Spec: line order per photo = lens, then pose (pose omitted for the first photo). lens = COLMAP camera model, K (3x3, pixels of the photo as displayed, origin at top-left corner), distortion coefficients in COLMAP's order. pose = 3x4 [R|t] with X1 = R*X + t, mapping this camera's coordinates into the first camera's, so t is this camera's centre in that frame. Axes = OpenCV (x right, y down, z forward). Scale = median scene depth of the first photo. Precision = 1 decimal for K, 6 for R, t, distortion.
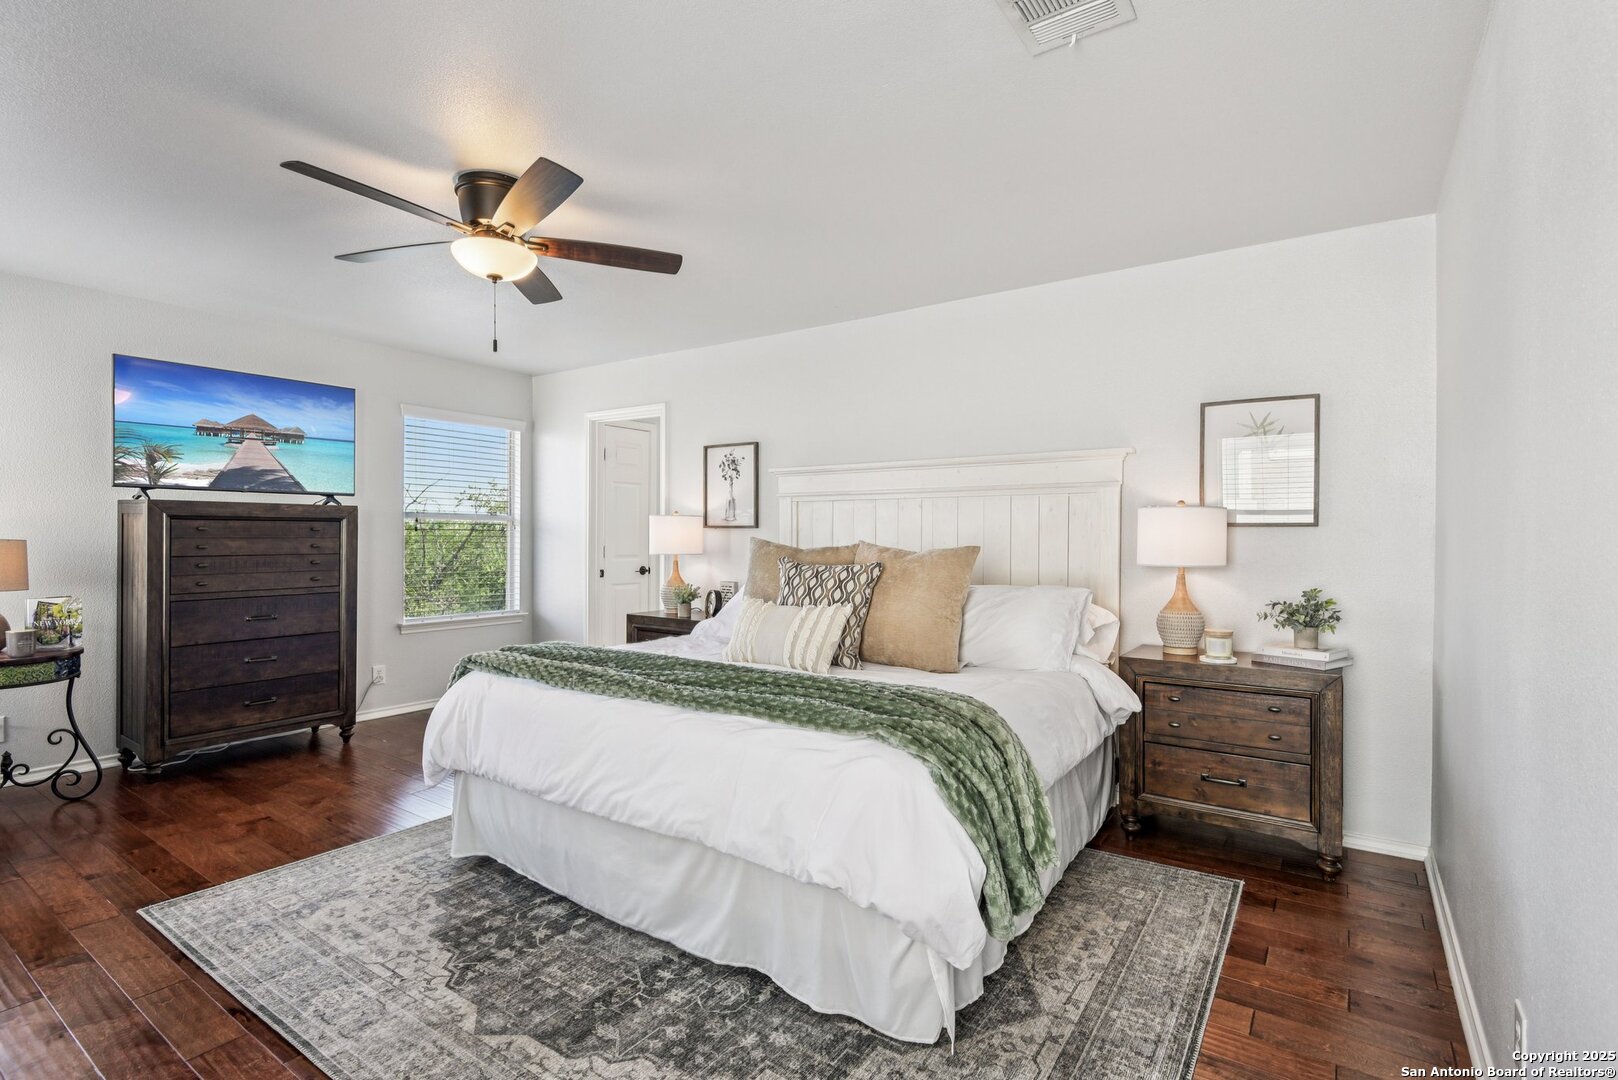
lens RADIAL K [[771.7, 0, 809.0], [0, 771.7, 540.0], [0, 0, 1]] dist [-0.003398, -0.001109]
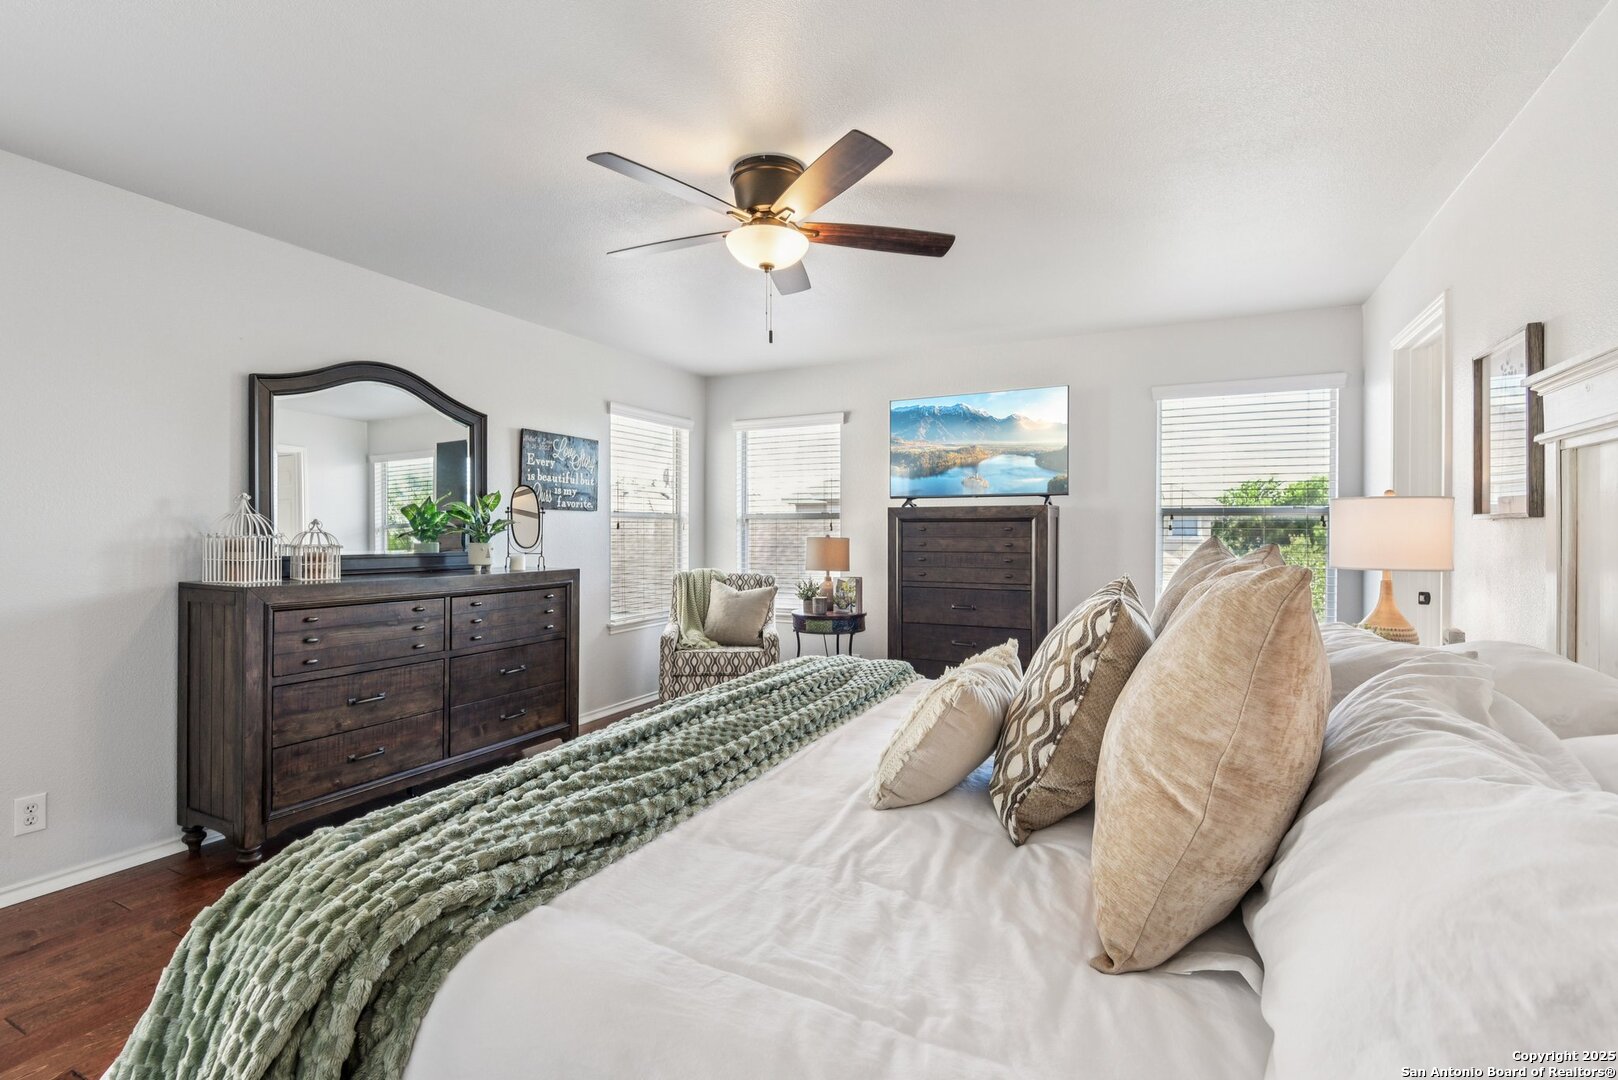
lens RADIAL K [[739.5, 0, 807.5], [0, 739.5, 535.0], [0, 0, 1]] dist [-0.006461, -0.000479]
pose [[0.153989, 0.004393, -0.988063, 0.341561], [-0.005994, 0.999976, 0.003512, -0.008378], [0.988054, 0.005382, 0.154012, 0.619348]]
